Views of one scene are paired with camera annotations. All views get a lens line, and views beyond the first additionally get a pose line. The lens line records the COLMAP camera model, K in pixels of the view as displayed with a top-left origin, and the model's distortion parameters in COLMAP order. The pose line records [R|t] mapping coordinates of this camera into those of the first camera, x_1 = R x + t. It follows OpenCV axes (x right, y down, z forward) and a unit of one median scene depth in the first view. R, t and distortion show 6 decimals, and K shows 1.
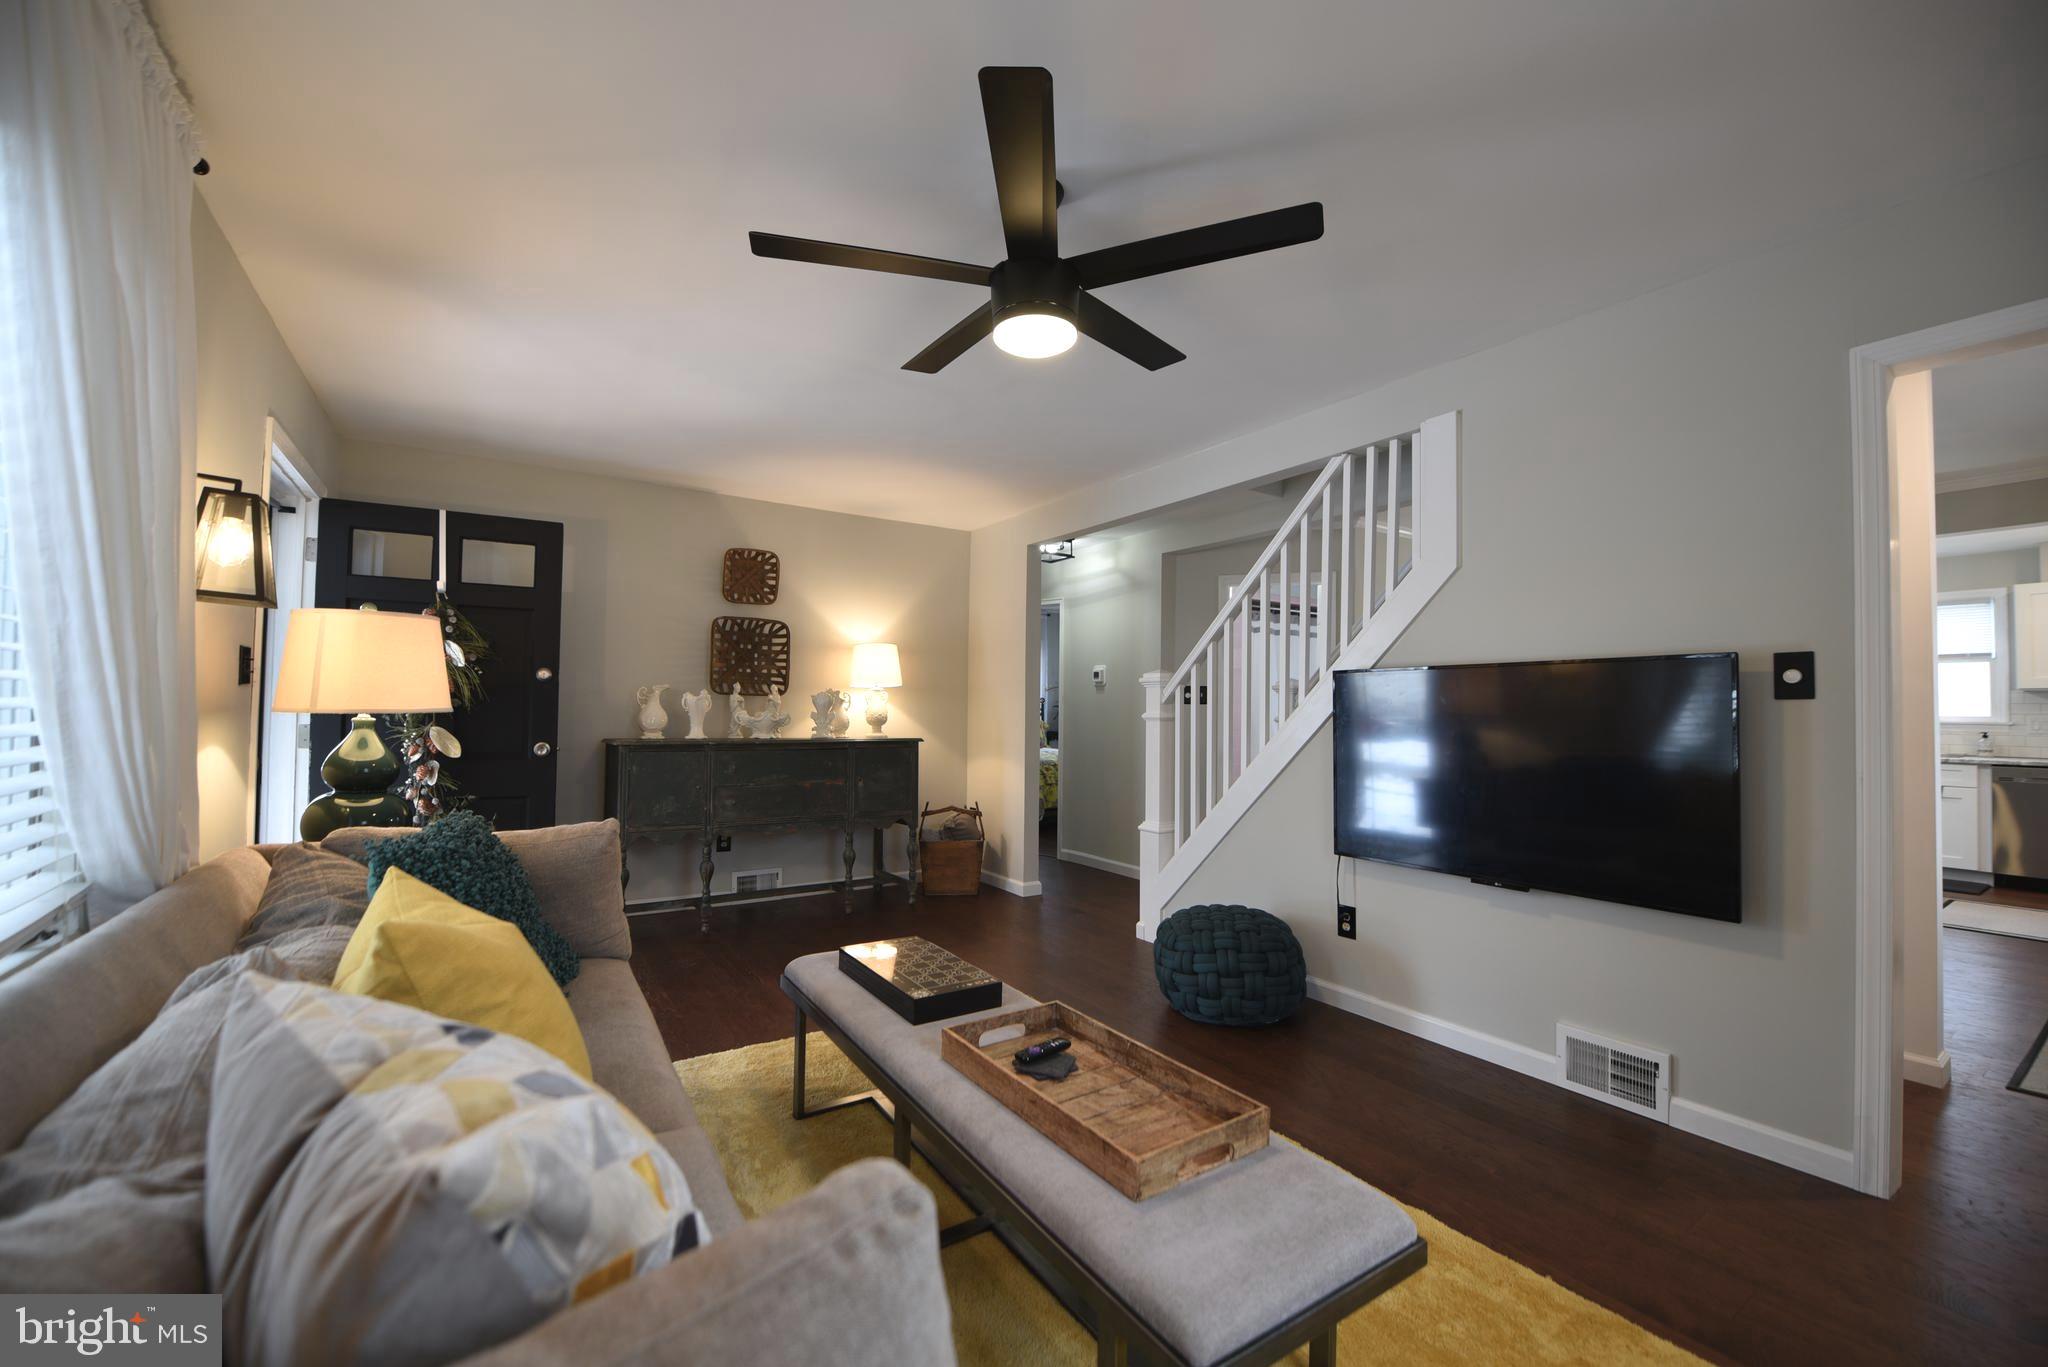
lens RADIAL K [[809.4, 0, 1037.1], [0, 809.4, 690.2], [0, 0, 1]] dist [-0.017116, -0.002360]
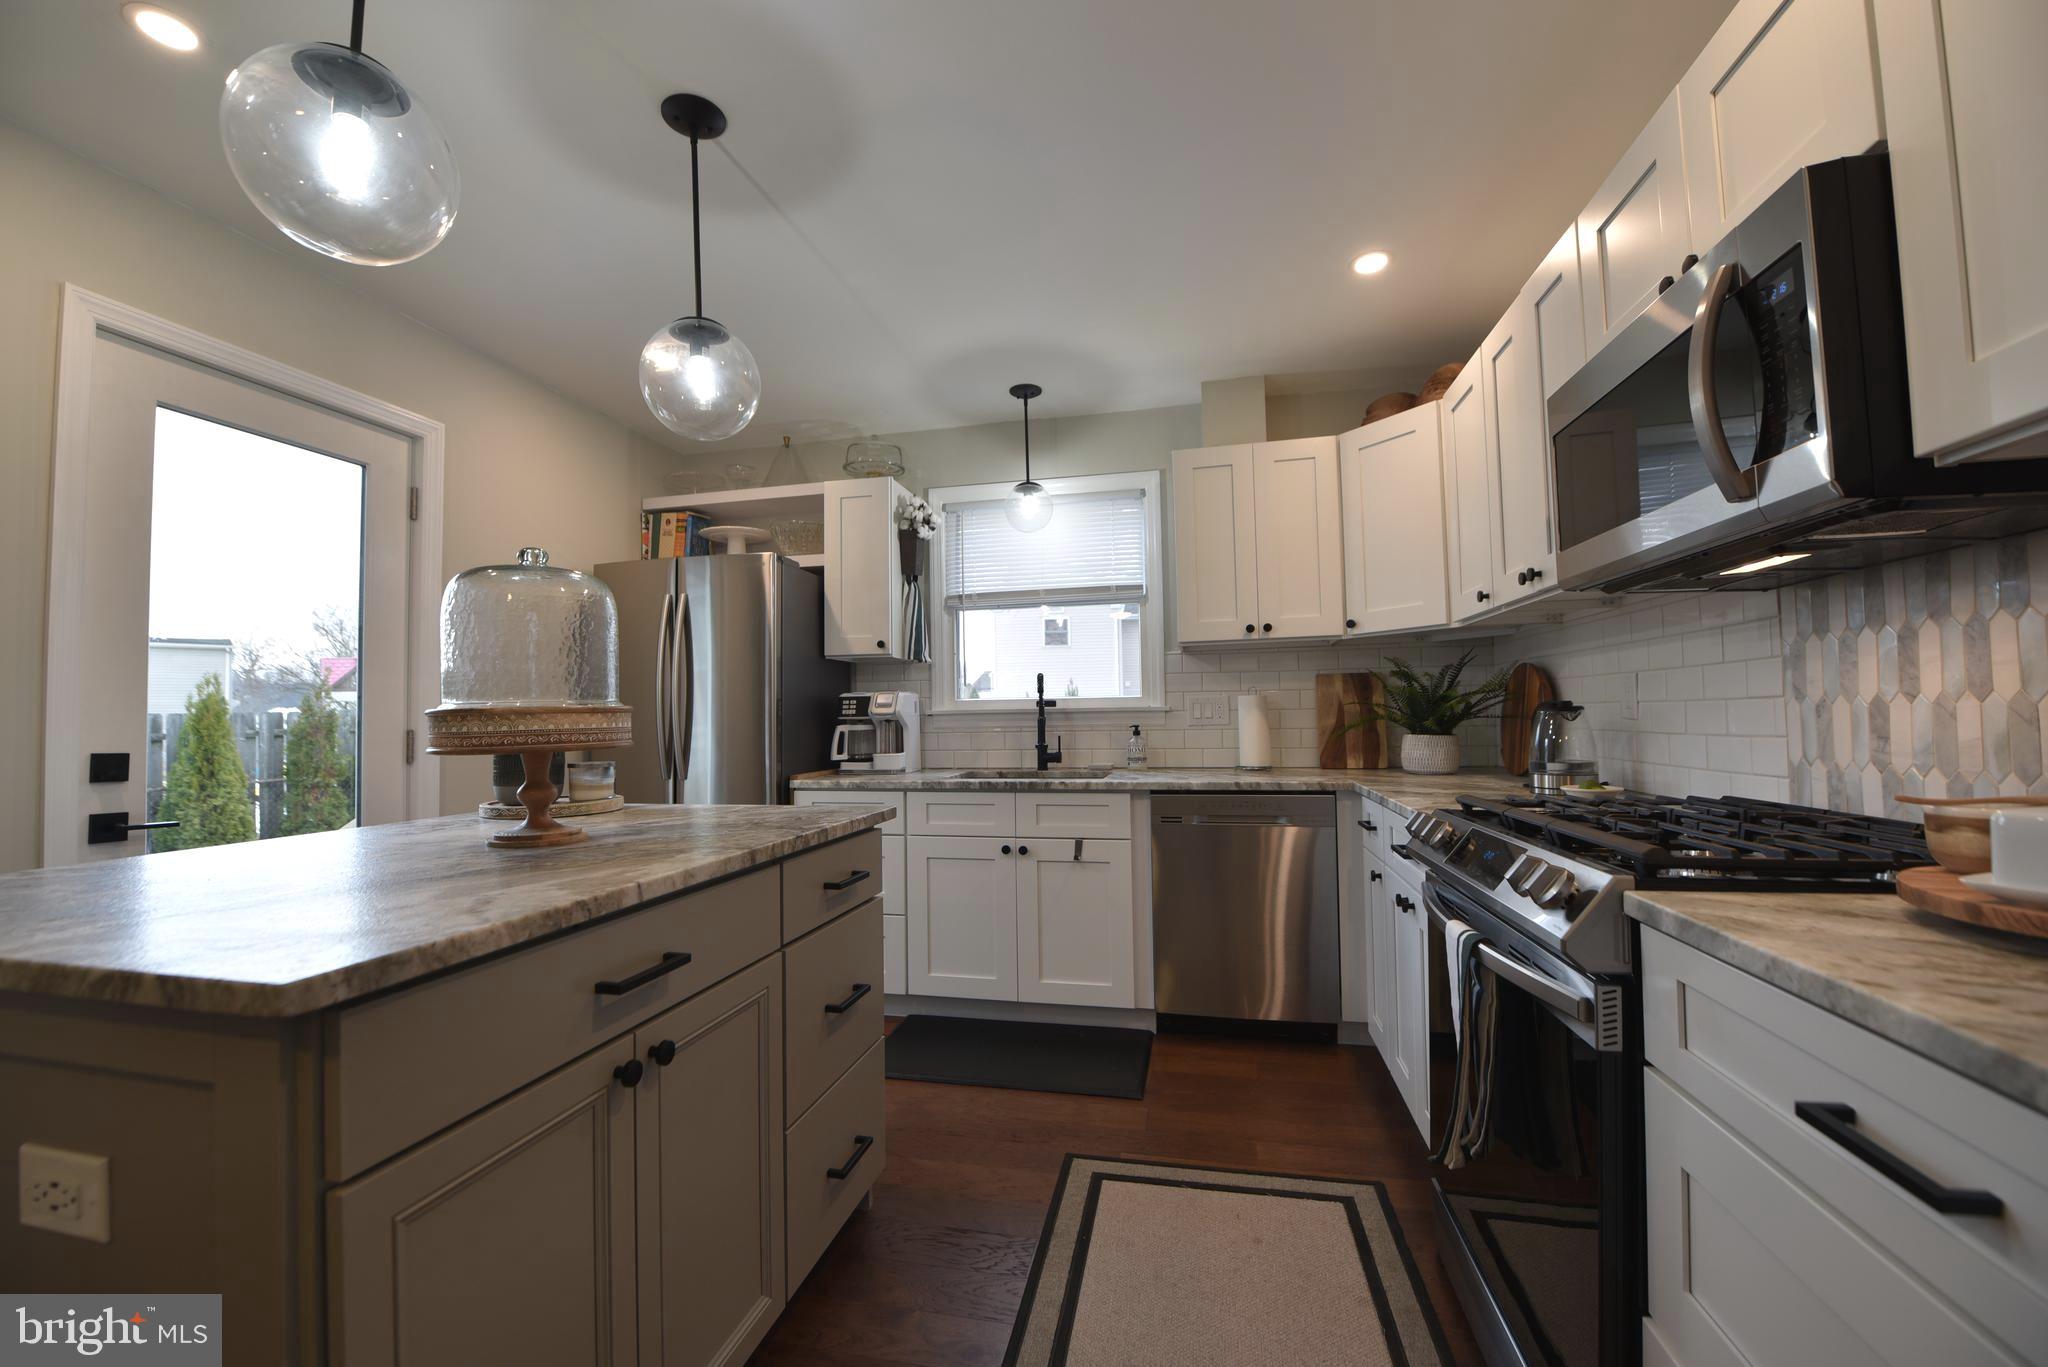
lens RADIAL K [[809.4, 0, 1018.2], [0, 809.4, 686.8], [0, 0, 1]] dist [-0.017116, -0.002360]
pose [[0.724328, 0.002558, 0.689451, 0.799532], [0.006755, 0.999919, -0.010806, 0.034317], [-0.689423, 0.012484, 0.724252, 0.682794]]
